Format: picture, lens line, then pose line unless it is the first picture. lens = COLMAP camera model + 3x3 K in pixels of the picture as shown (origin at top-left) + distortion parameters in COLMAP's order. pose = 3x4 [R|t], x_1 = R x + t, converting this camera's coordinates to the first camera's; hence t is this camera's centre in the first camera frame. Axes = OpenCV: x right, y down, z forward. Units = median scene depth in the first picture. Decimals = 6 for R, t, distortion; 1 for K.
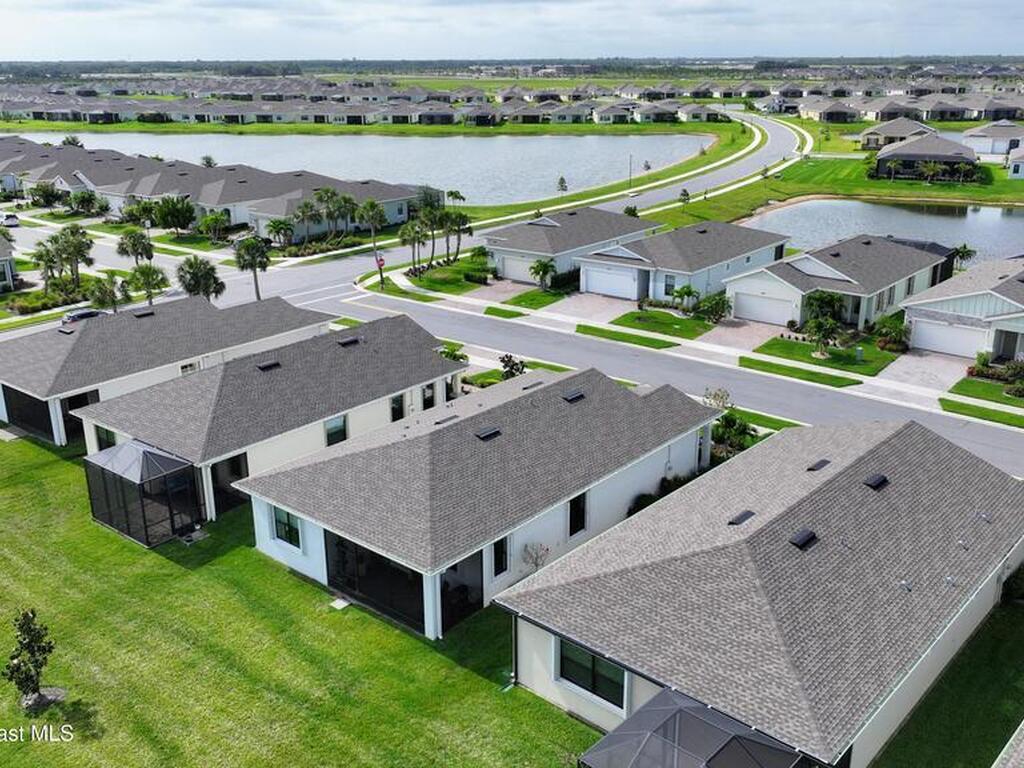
lens RADIAL K [[958.2, 0, 515.4], [0, 958.2, 370.0], [0, 0, 1]] dist [0.012938, -0.012711]
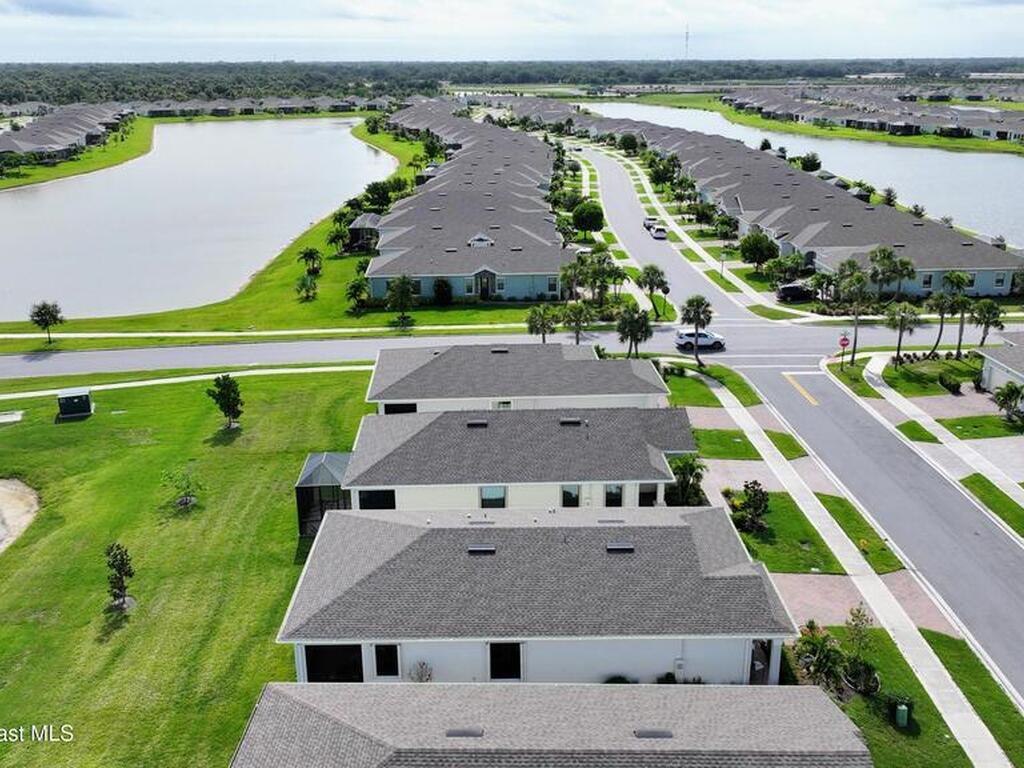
lens RADIAL K [[958.2, 0, 515.4], [0, 958.2, 370.0], [0, 0, 1]] dist [0.012938, -0.012711]
pose [[0.656793, 0.232909, -0.717200, 0.528007], [-0.229948, 0.967666, 0.103668, -0.179783], [0.718155, 0.096830, 0.689113, 0.229142]]
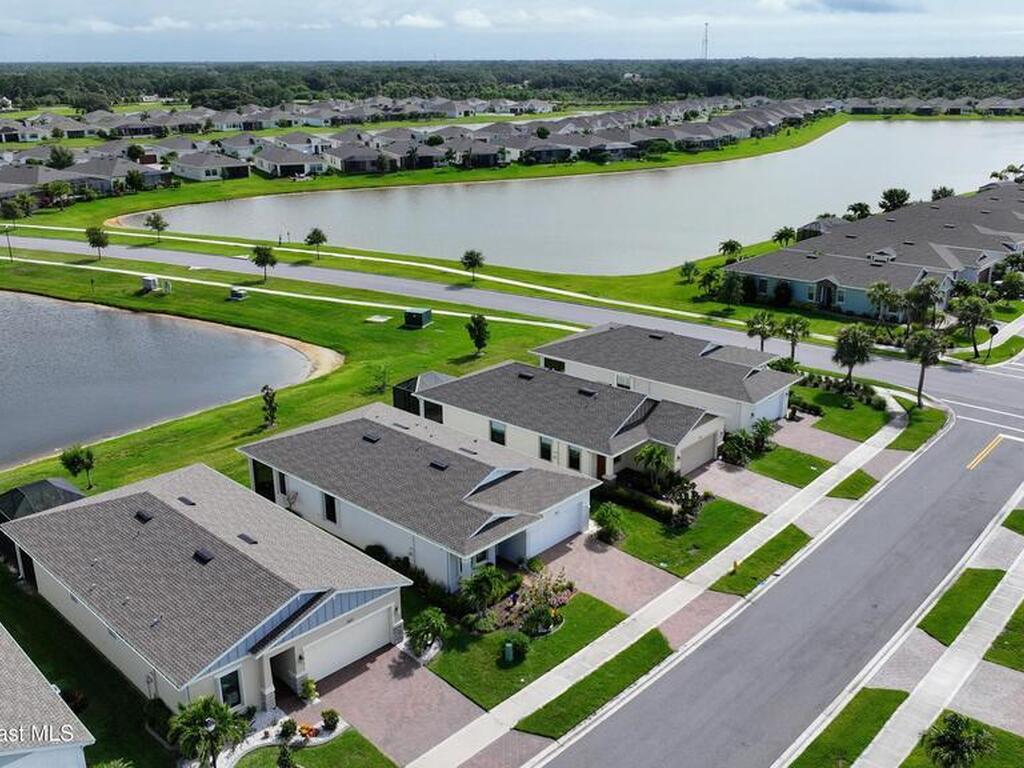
lens RADIAL K [[958.2, 0, 515.4], [0, 958.2, 370.0], [0, 0, 1]] dist [0.012938, -0.012711]
pose [[-0.042695, 0.312102, -0.949089, 0.982342], [-0.301299, 0.901706, 0.310074, -0.406519], [0.952574, 0.299198, 0.055538, 0.839579]]
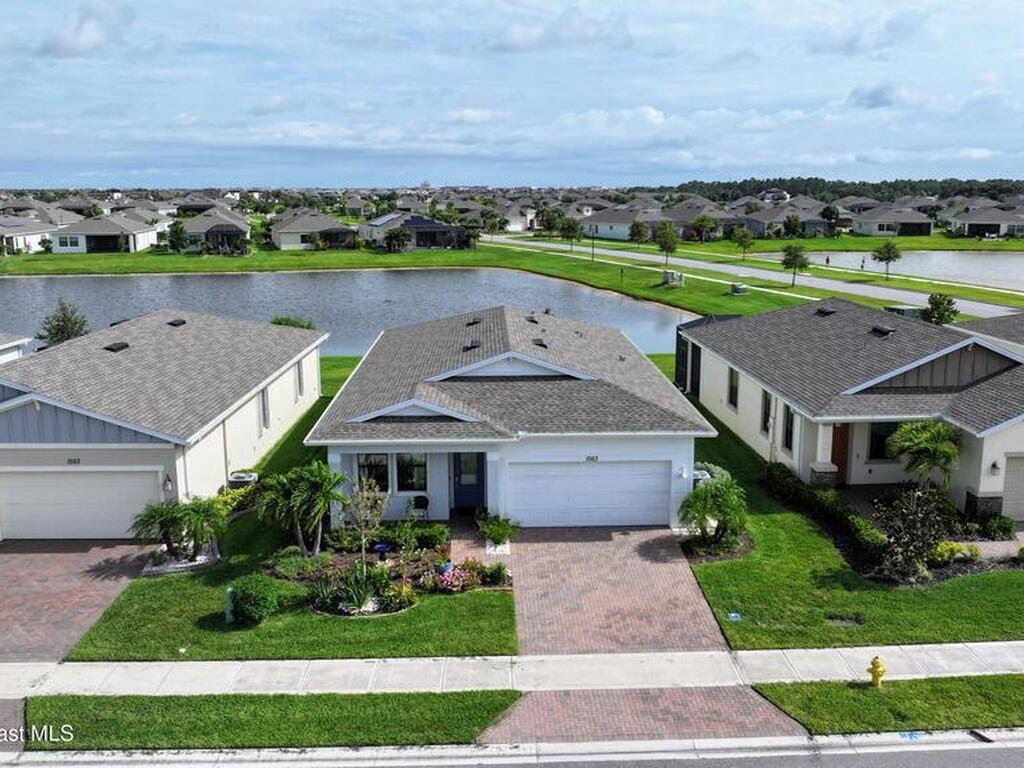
lens RADIAL K [[958.2, 0, 515.4], [0, 958.2, 370.0], [0, 0, 1]] dist [0.012938, -0.012711]
pose [[-0.739959, 0.132760, -0.659421, 0.441671], [-0.200418, 0.892289, 0.404539, -0.219003], [0.642101, 0.431502, -0.633650, 1.265921]]
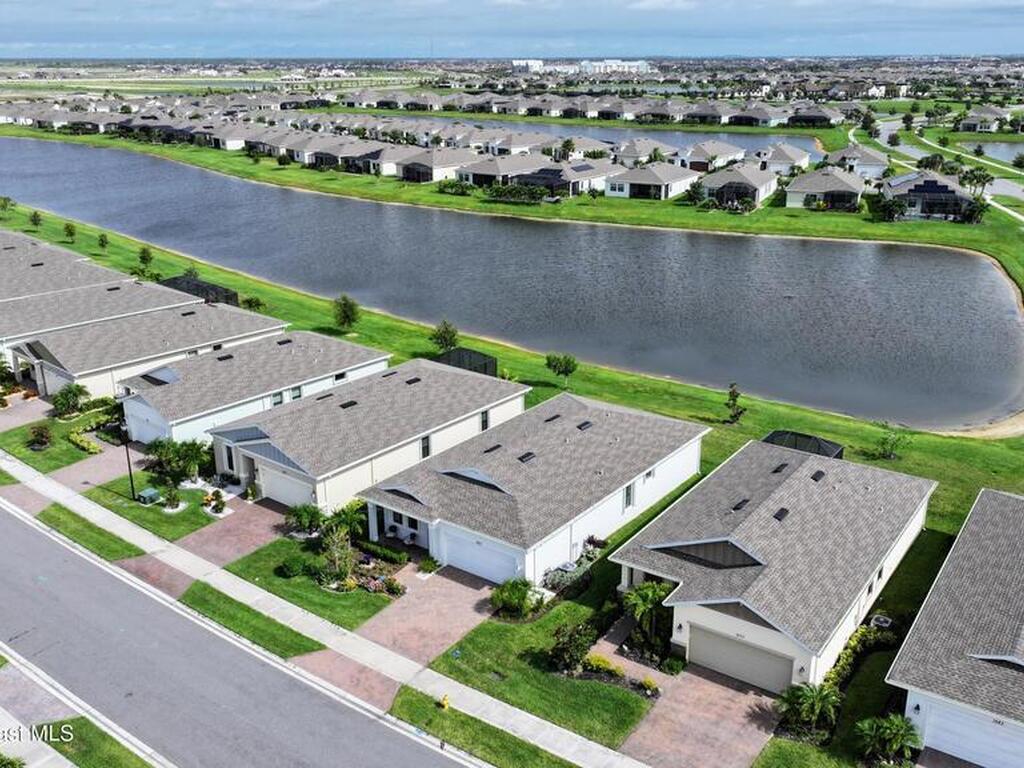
lens RADIAL K [[958.2, 0, 515.4], [0, 958.2, 370.0], [0, 0, 1]] dist [0.012938, -0.012711]
pose [[-0.998107, 0.030377, -0.053481, 0.080290], [-0.006977, 0.807991, 0.589154, -0.656307], [0.061109, 0.588412, -0.806249, 1.635277]]
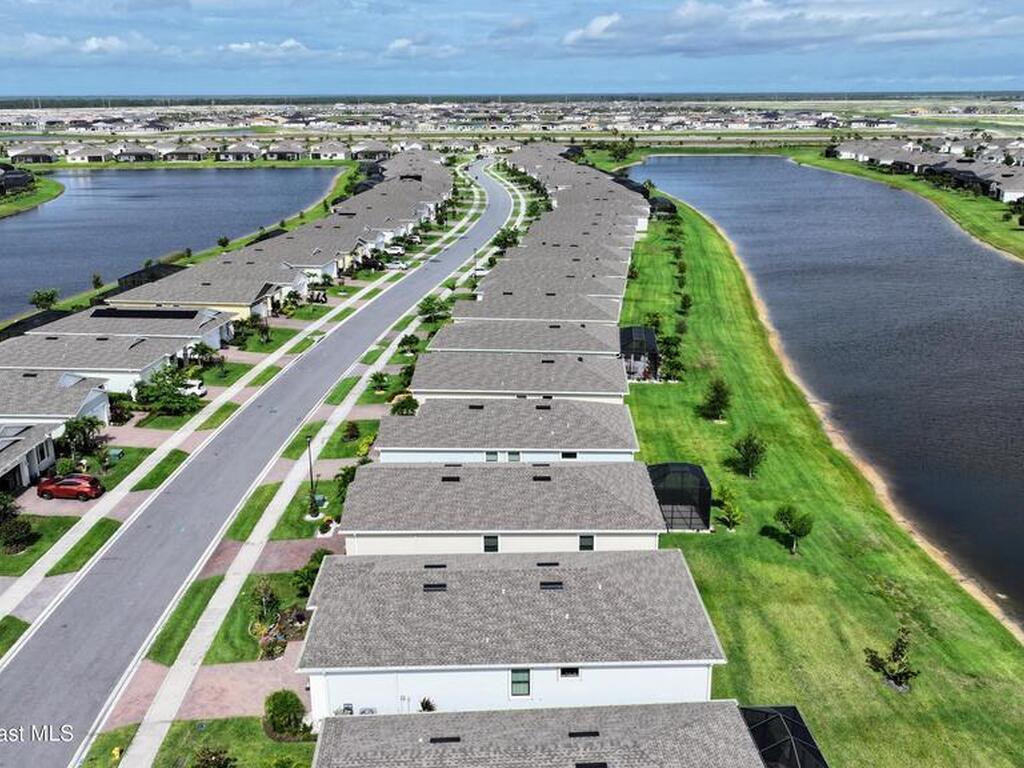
lens RADIAL K [[958.2, 0, 515.4], [0, 958.2, 370.0], [0, 0, 1]] dist [0.012938, -0.012711]
pose [[-0.665809, -0.195444, 0.720069, -0.660017], [0.240642, 0.857260, 0.455189, -0.566382], [-0.706250, 0.476348, -0.523740, 1.203050]]
